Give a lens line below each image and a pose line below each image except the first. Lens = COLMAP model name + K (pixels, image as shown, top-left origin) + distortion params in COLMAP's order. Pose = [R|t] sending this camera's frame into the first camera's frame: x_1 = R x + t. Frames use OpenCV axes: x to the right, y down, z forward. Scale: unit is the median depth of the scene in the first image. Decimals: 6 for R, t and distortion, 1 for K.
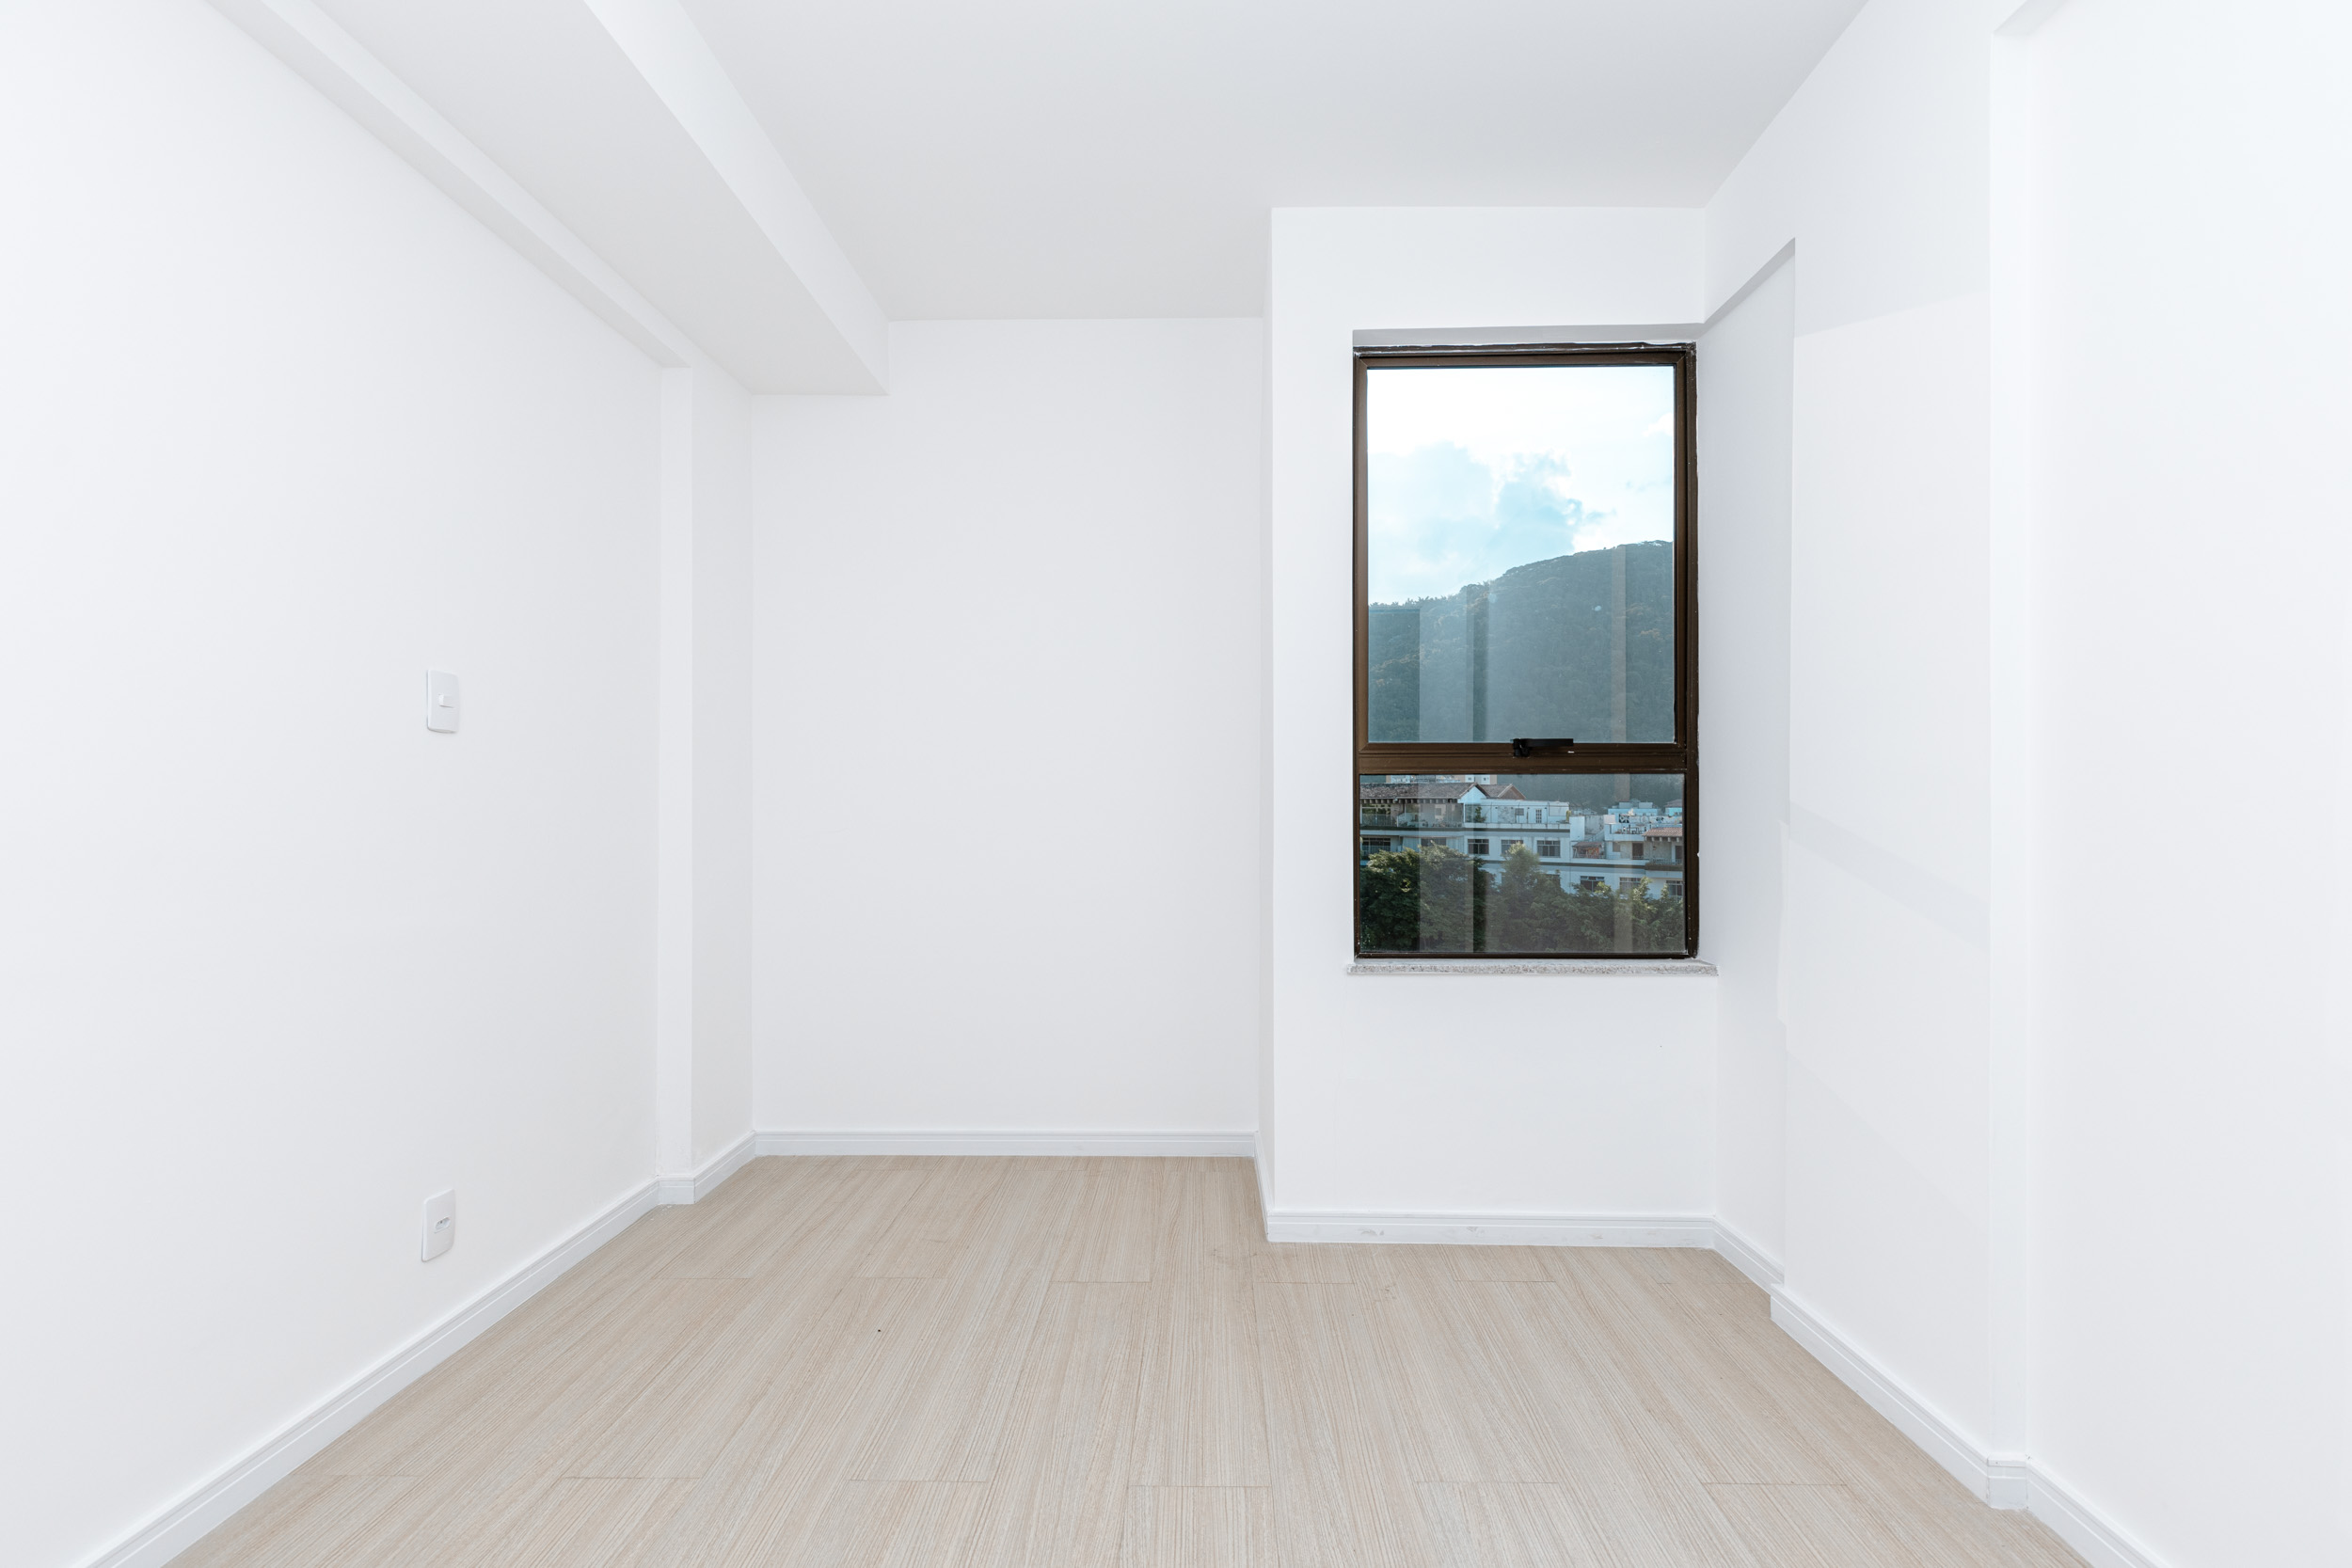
lens RADIAL K [[1059.6, 0, 1193.4], [0, 1059.6, 770.1], [0, 0, 1]] dist [0.008020, -0.001379]
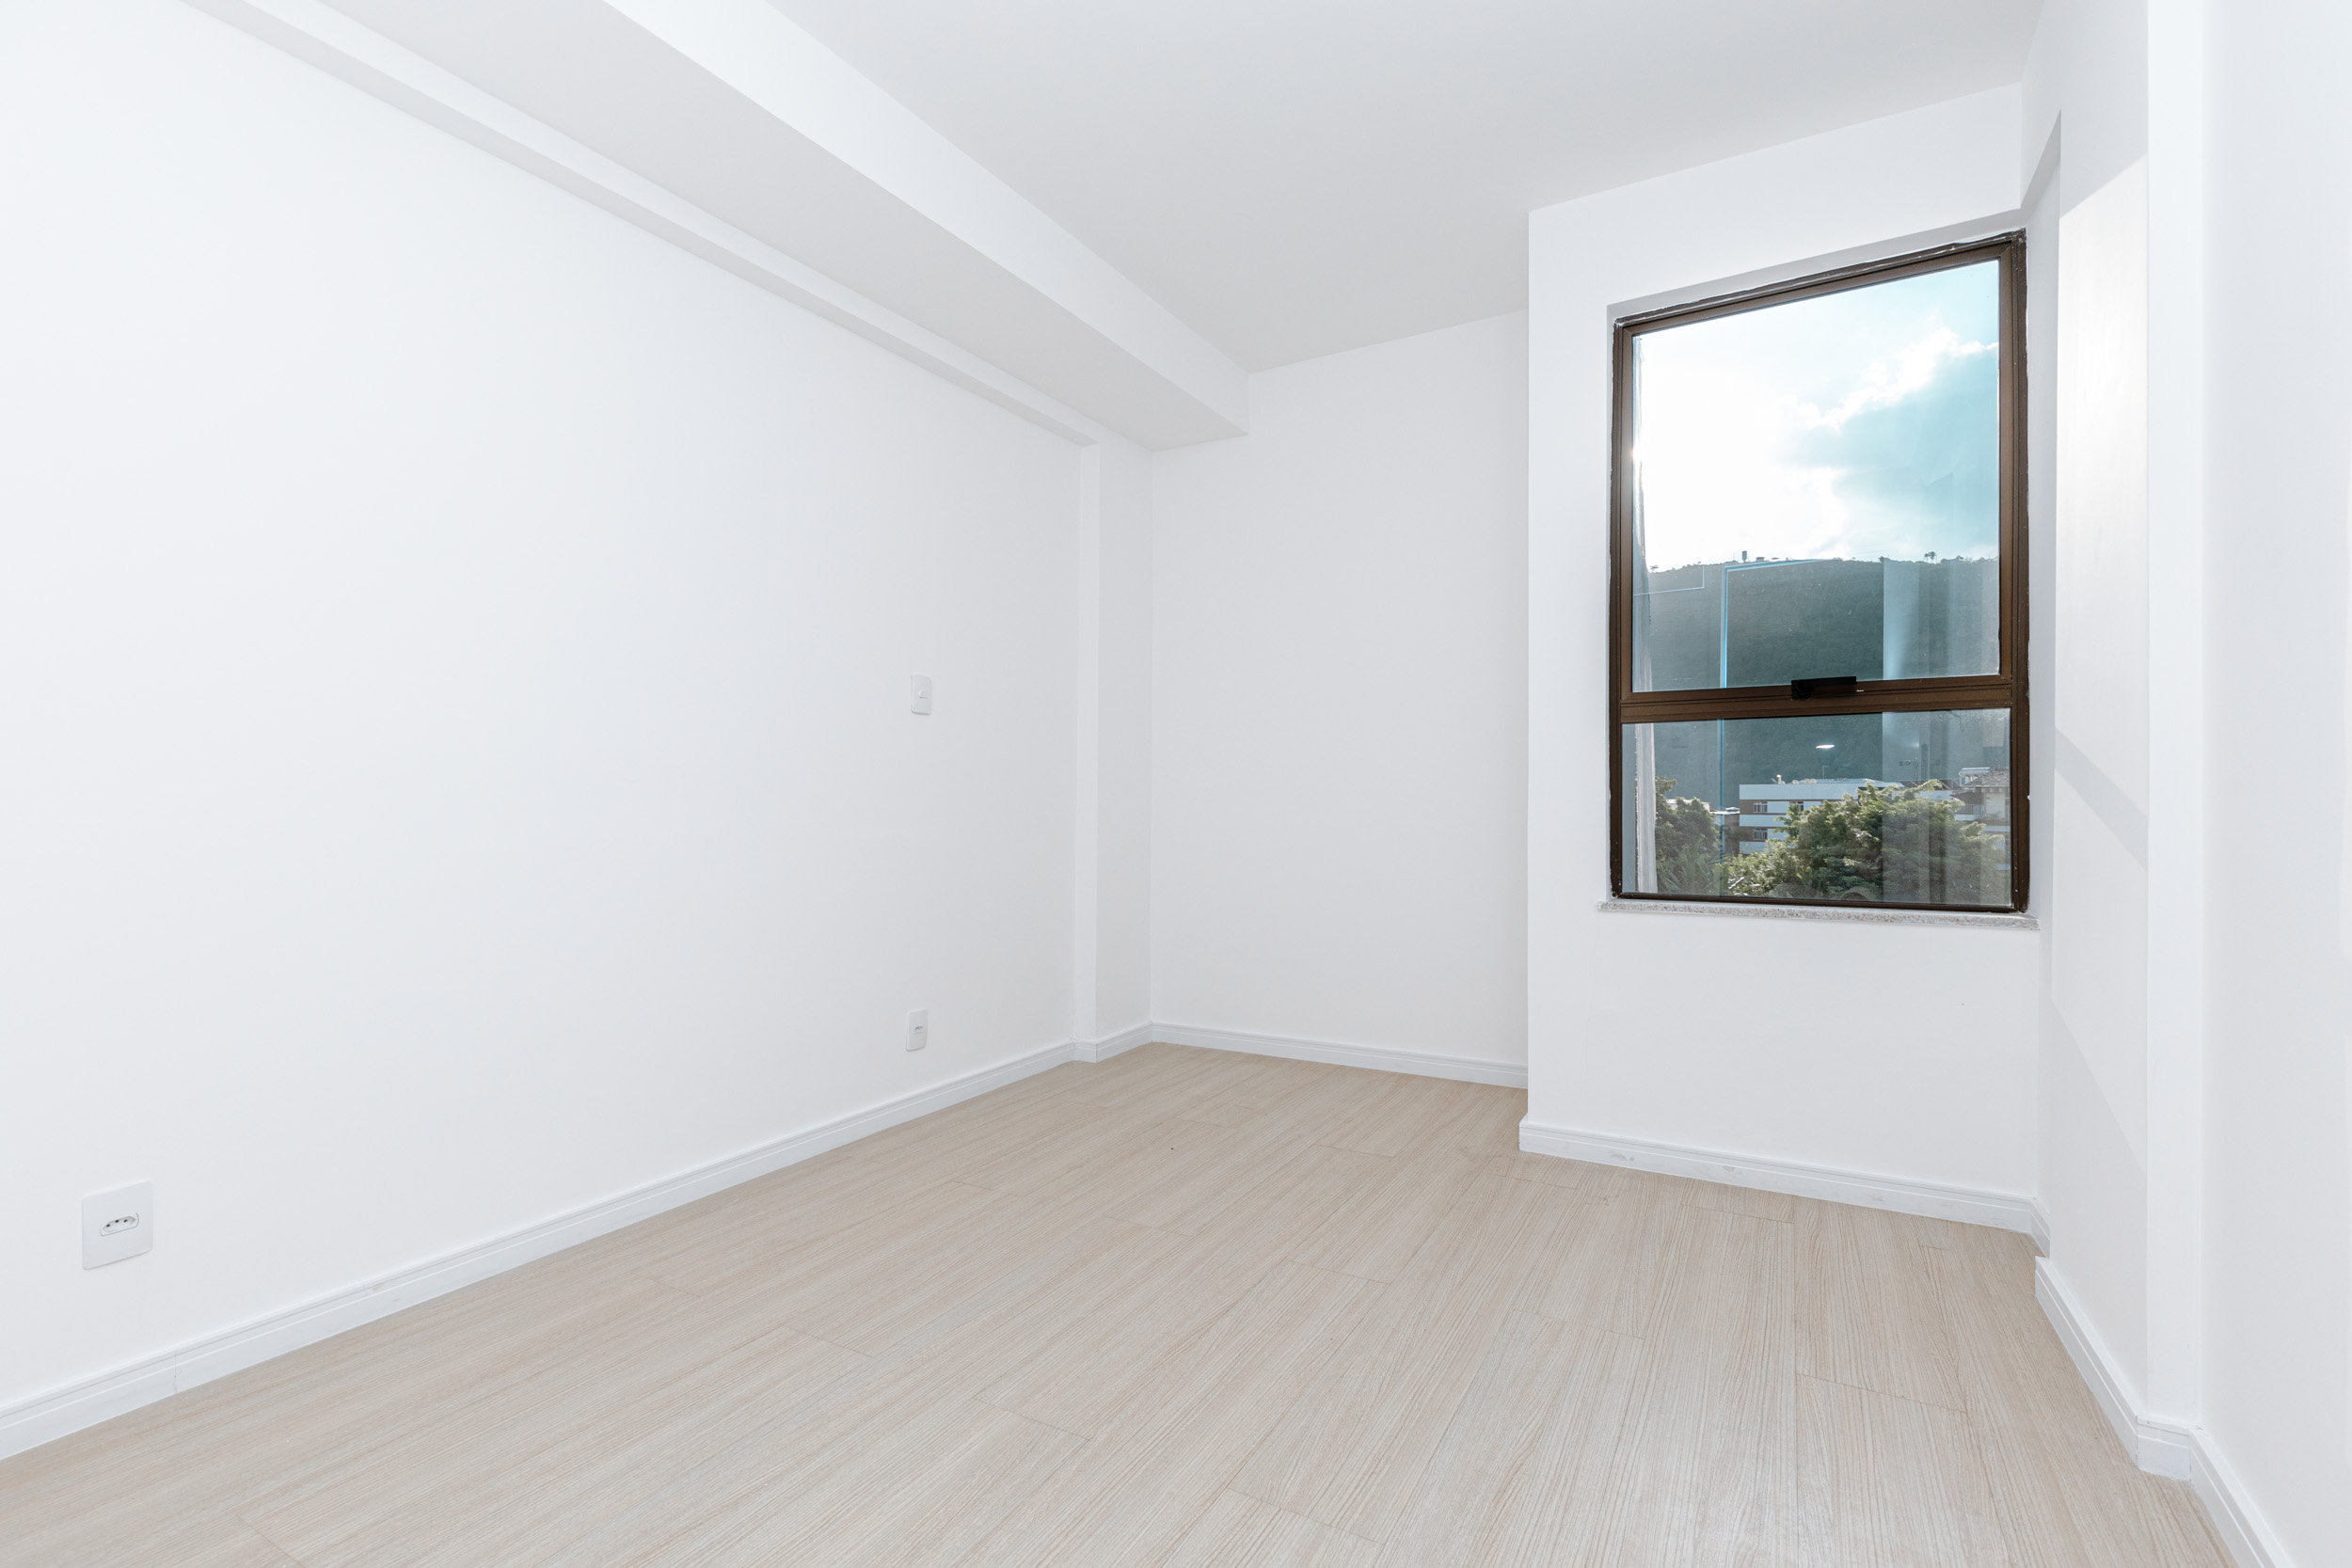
lens RADIAL K [[1059.6, 0, 1173.1], [0, 1059.6, 725.6], [0, 0, 1]] dist [0.008020, -0.001379]
pose [[0.872140, -0.038623, -0.487729, 0.285726], [0.020512, 0.998889, -0.042422, 0.042510], [0.488826, 0.026993, 0.871964, -0.130465]]
